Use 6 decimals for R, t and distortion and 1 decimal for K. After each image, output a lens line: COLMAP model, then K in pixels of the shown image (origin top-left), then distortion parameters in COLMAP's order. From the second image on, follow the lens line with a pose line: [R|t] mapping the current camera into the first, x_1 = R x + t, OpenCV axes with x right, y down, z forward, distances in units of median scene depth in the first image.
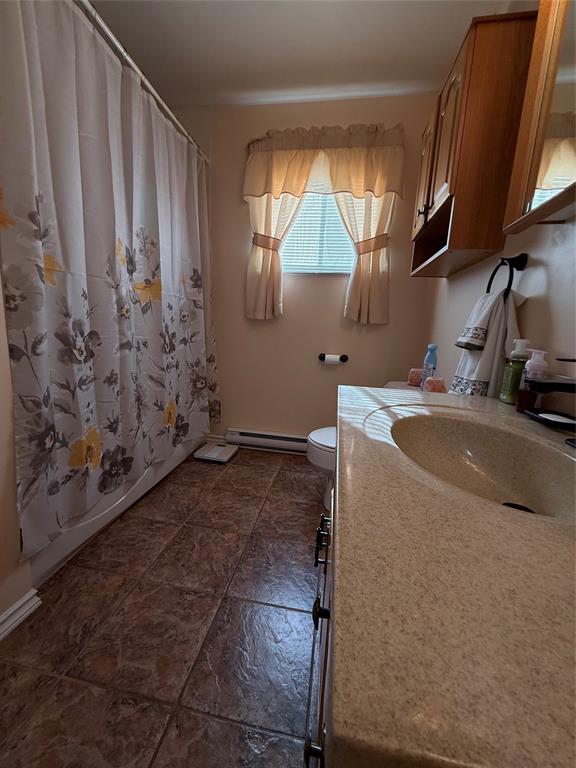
lens RADIAL K [[306.4, 0, 287.4], [0, 306.4, 384.6], [0, 0, 1]] dist [-0.002642, 0.002337]
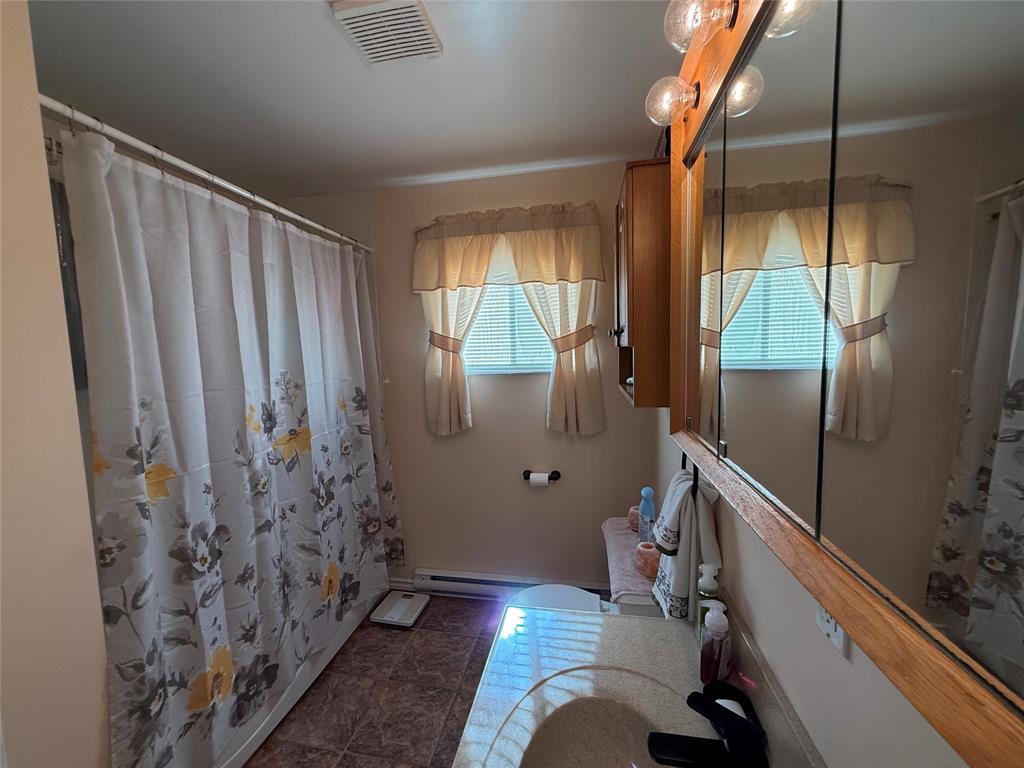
lens RADIAL K [[408.5, 0, 515.2], [0, 408.5, 379.6], [0, 0, 1]] dist [-0.002642, 0.002337]
pose [[0.996519, -0.077877, -0.029752, 0.165667], [0.075071, 0.993465, -0.085979, -0.303465], [0.036253, 0.083446, 0.995853, -0.075745]]
